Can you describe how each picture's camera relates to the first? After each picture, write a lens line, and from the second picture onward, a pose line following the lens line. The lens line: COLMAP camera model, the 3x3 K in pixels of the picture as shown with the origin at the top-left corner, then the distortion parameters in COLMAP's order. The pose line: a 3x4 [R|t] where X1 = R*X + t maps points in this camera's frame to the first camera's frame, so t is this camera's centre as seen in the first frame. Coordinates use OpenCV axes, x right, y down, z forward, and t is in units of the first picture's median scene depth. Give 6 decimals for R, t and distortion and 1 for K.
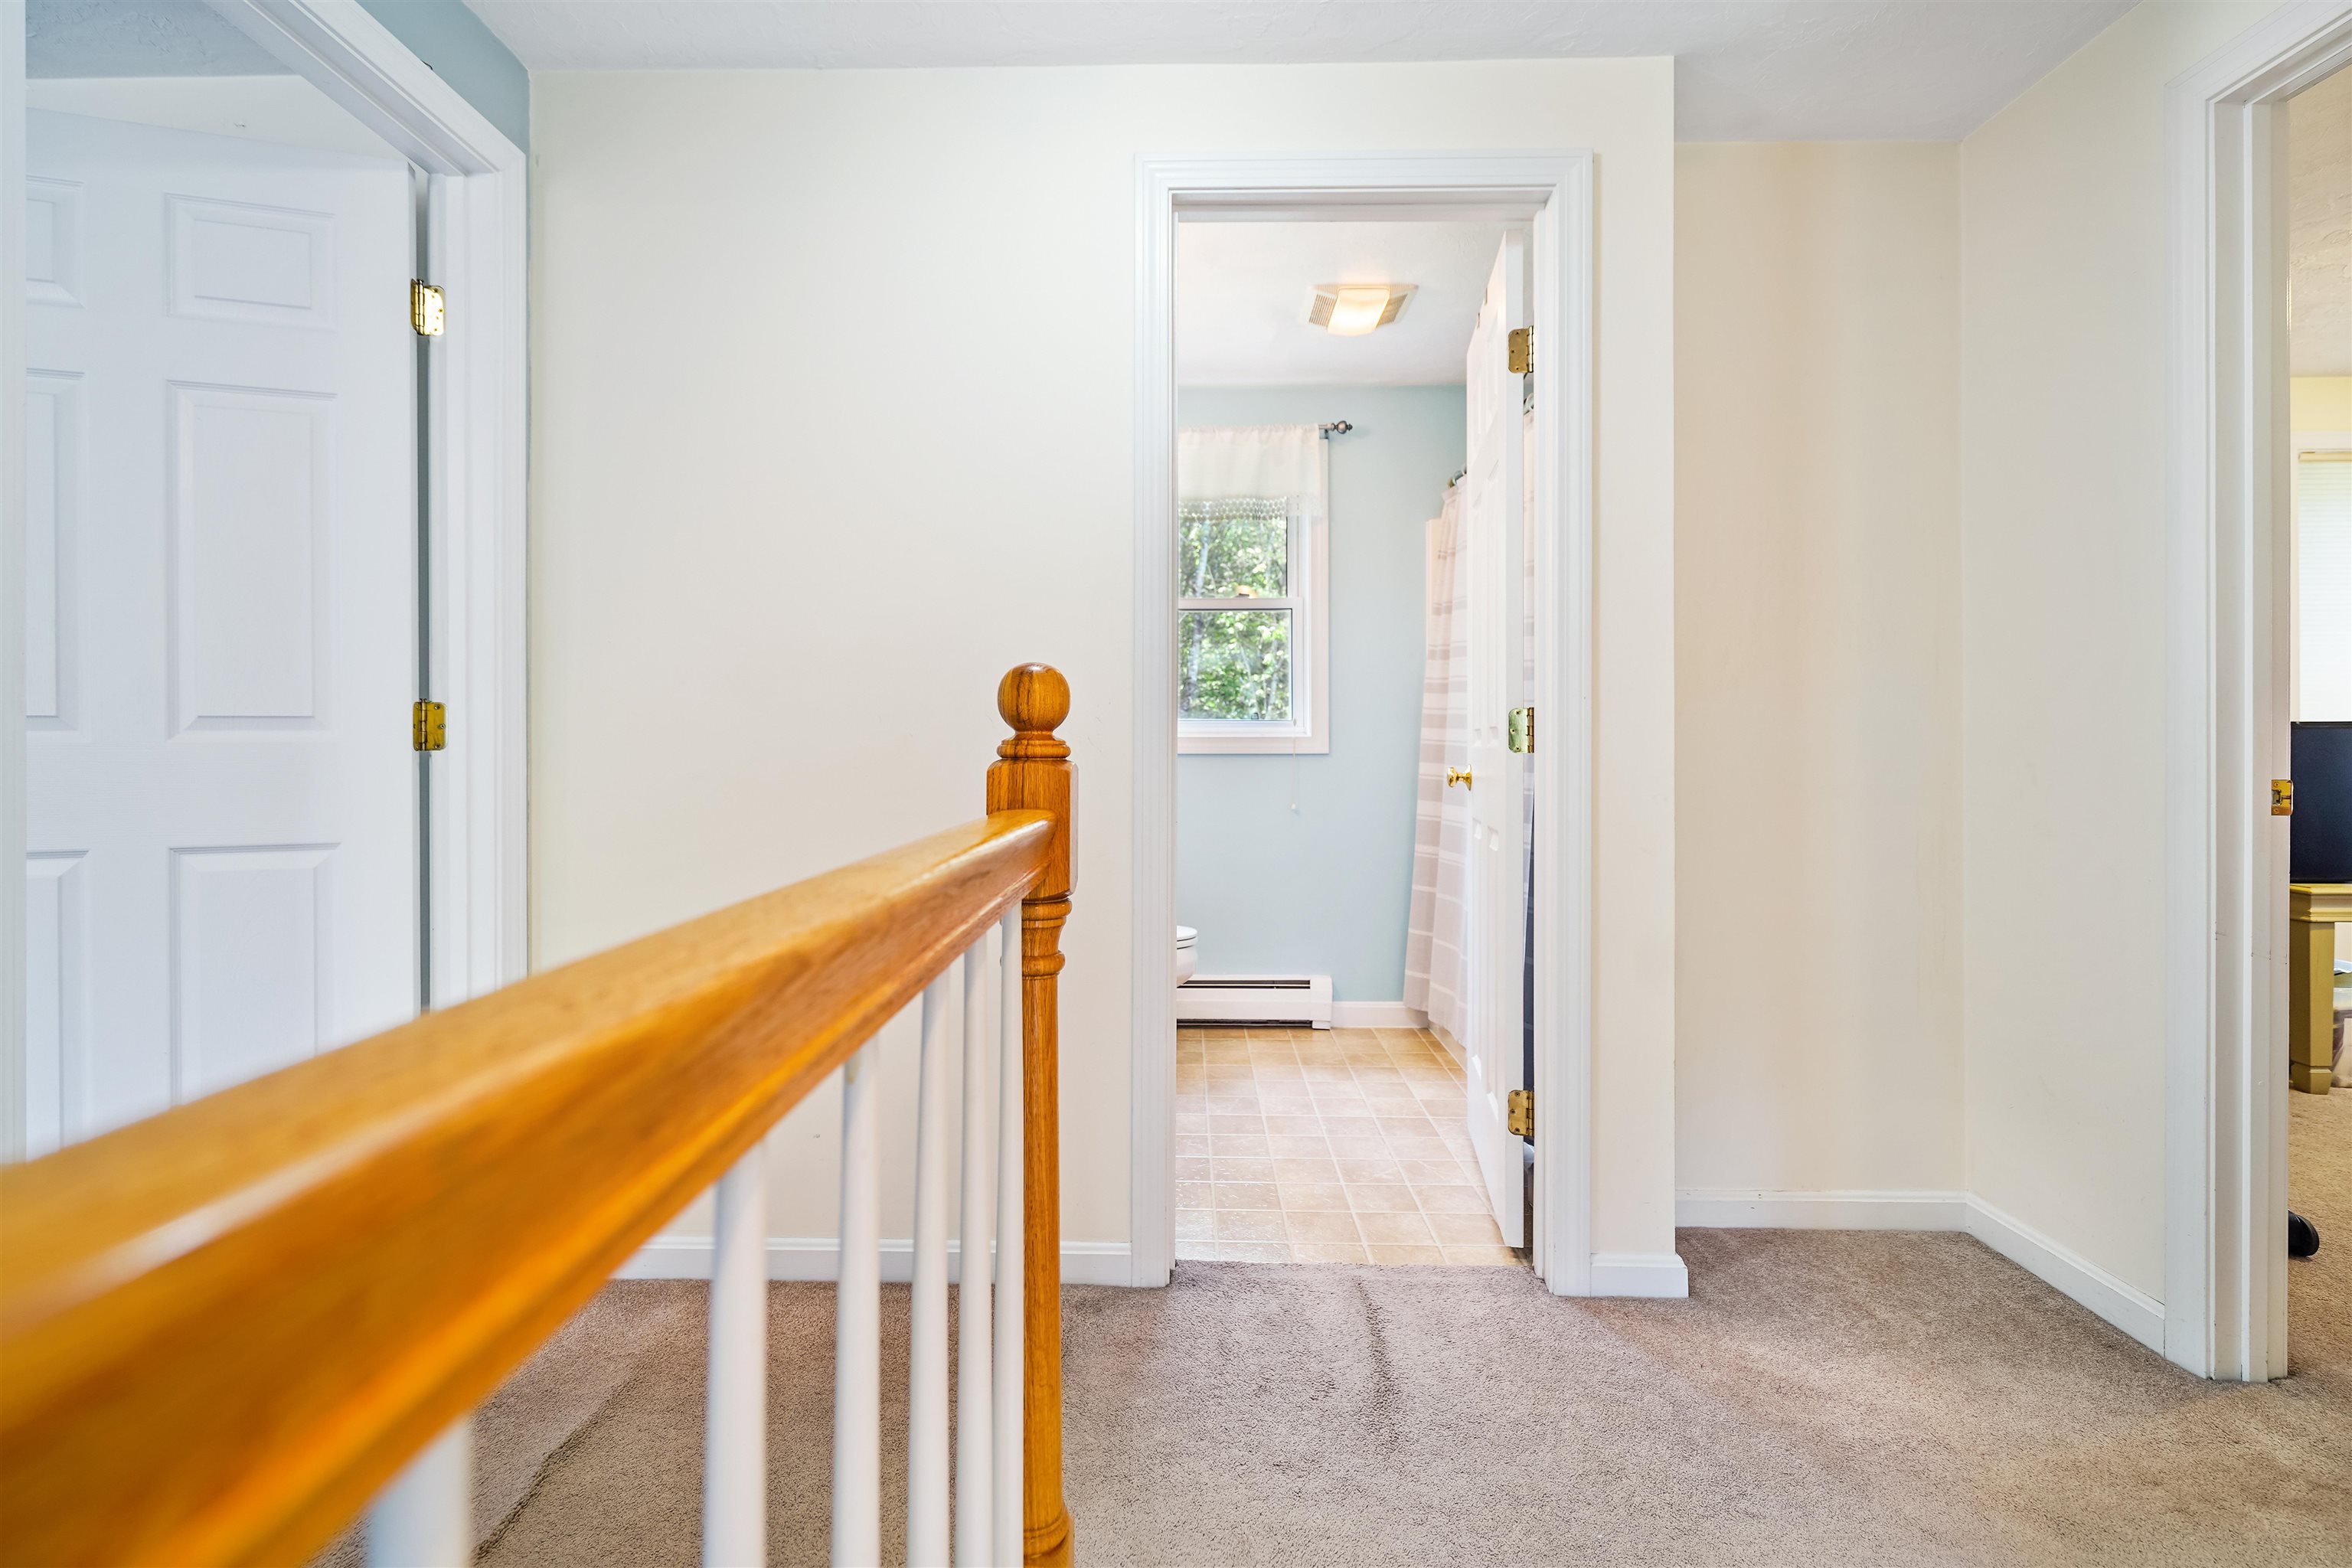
lens RADIAL K [[1098.7, 0, 1177.8], [0, 1098.7, 777.0], [0, 0, 1]] dist [0.001295, -0.000378]
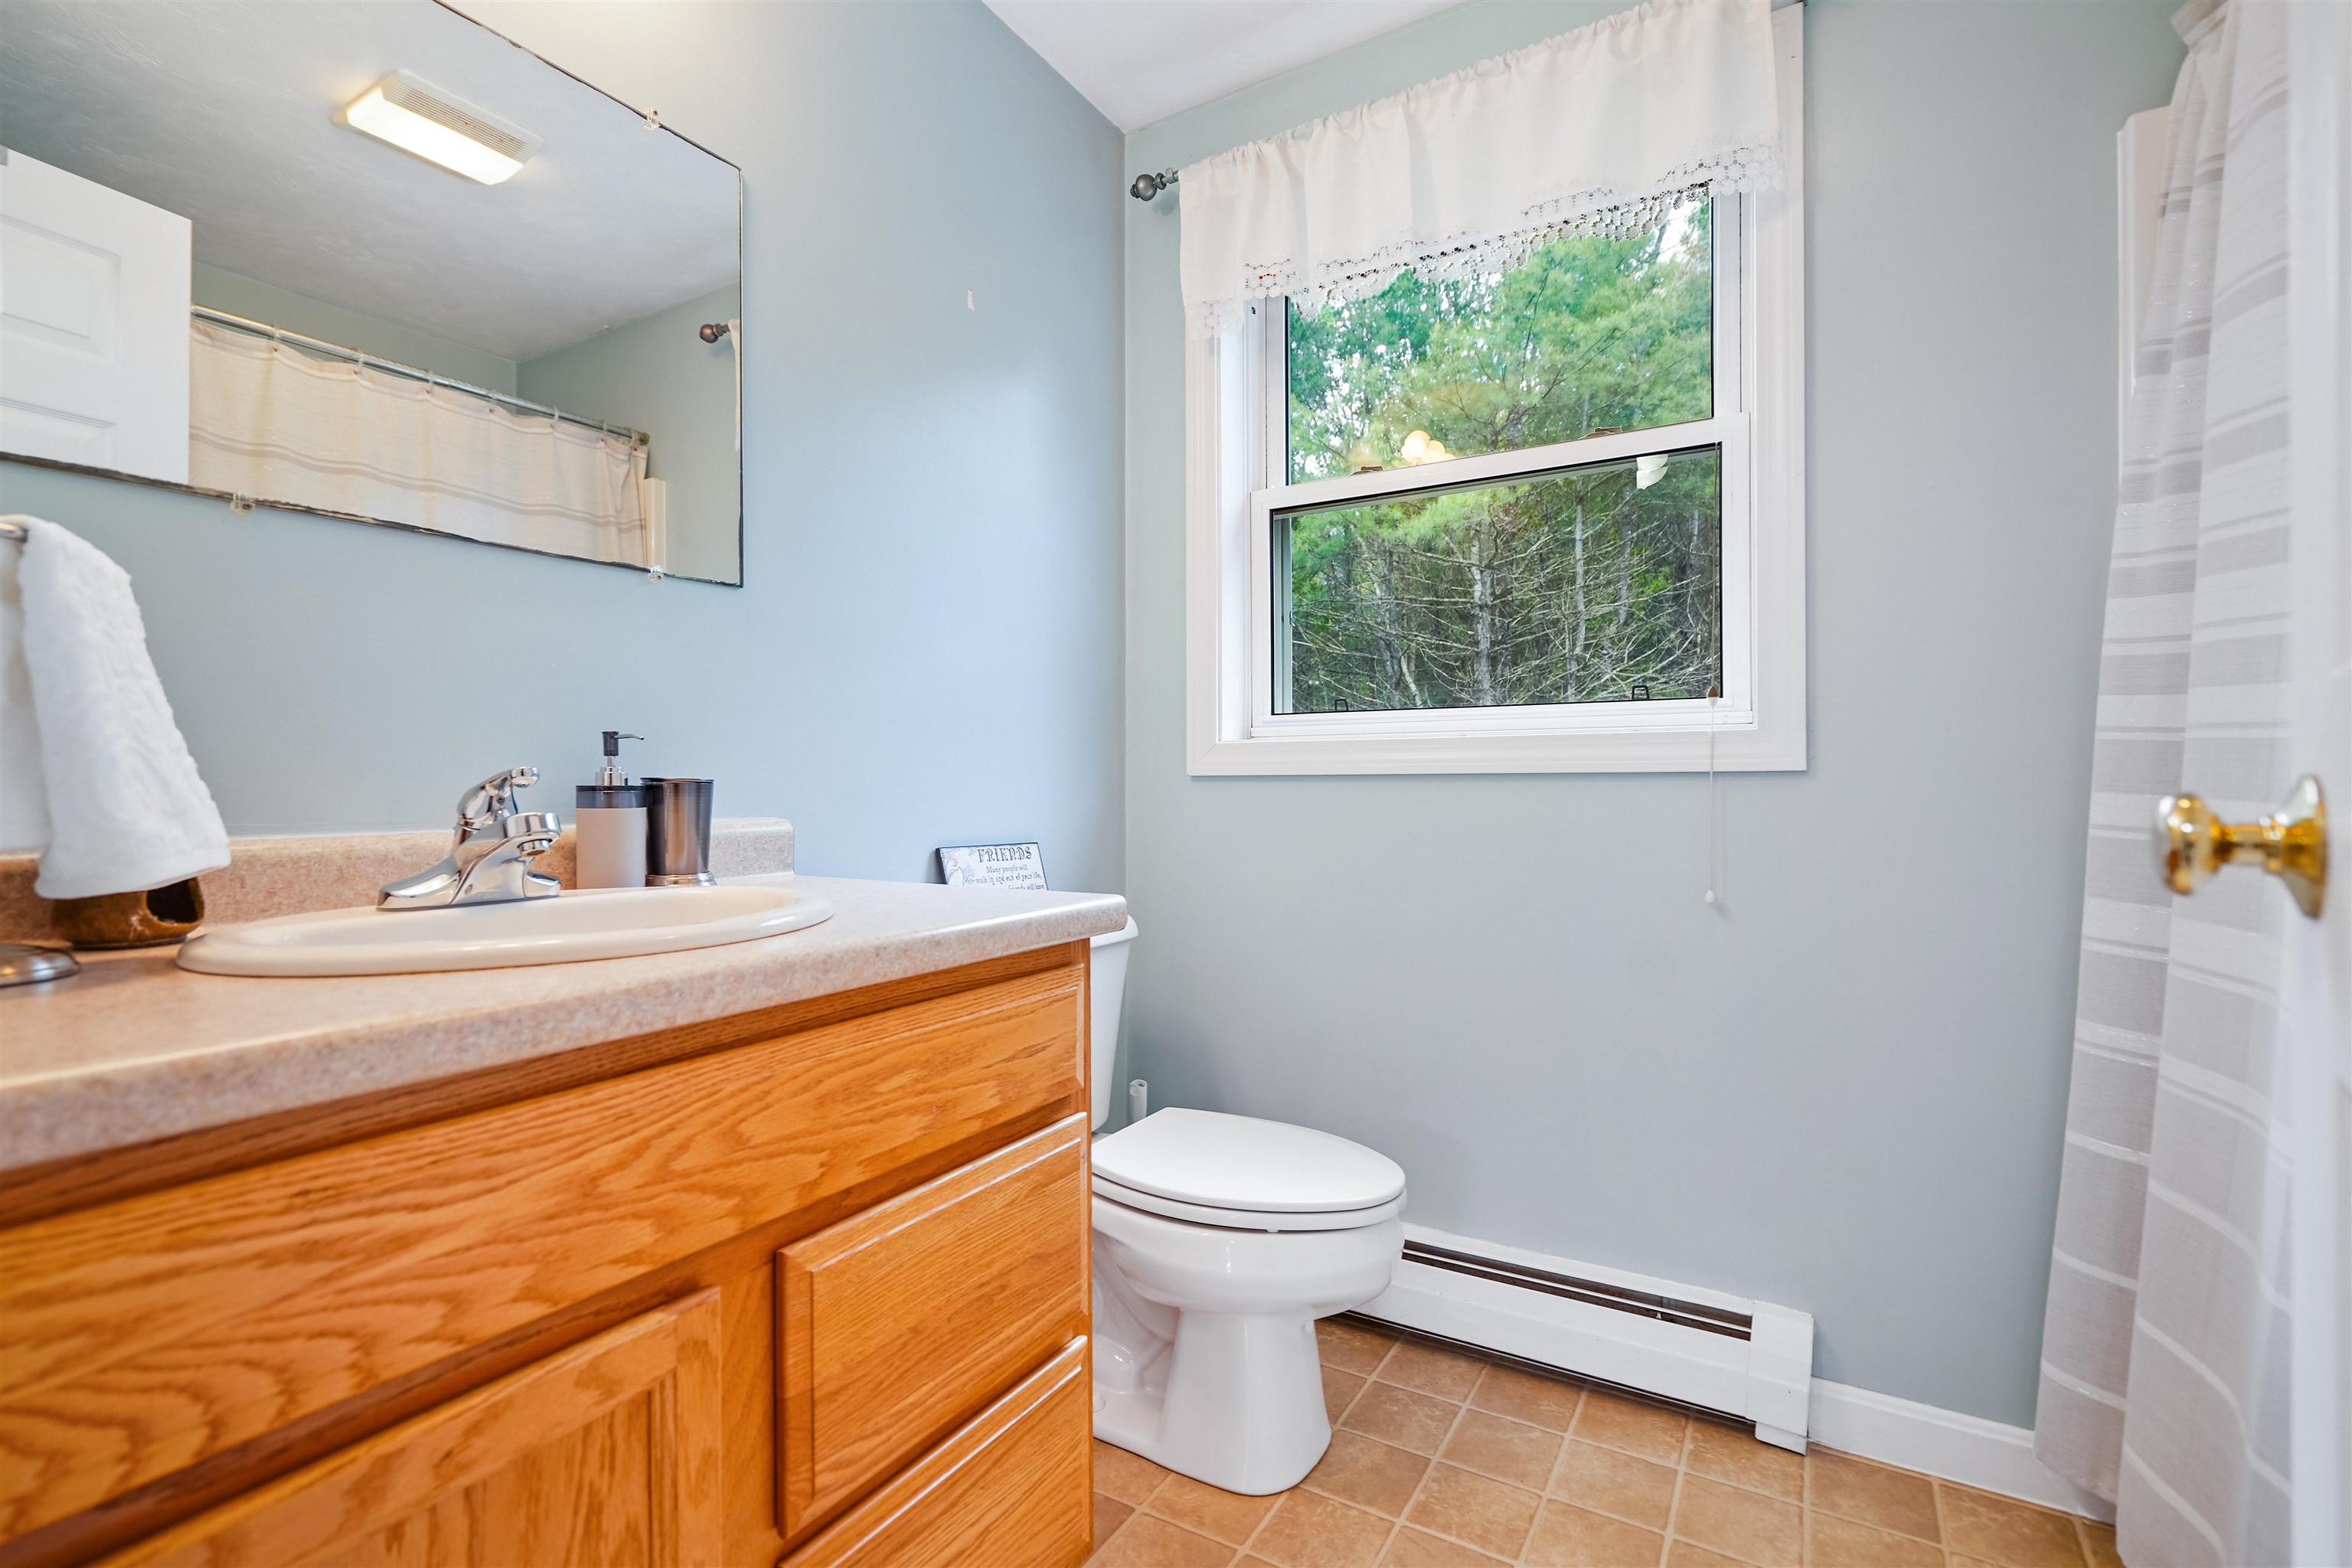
lens RADIAL K [[1098.7, 0, 1110.9], [0, 1098.7, 783.9], [0, 0, 1]] dist [0.001295, -0.000378]
pose [[0.860851, -0.001358, -0.508855, 0.126652], [-0.000801, 0.999992, -0.004024, -0.014330], [0.508856, 0.003872, 0.860843, 0.525460]]
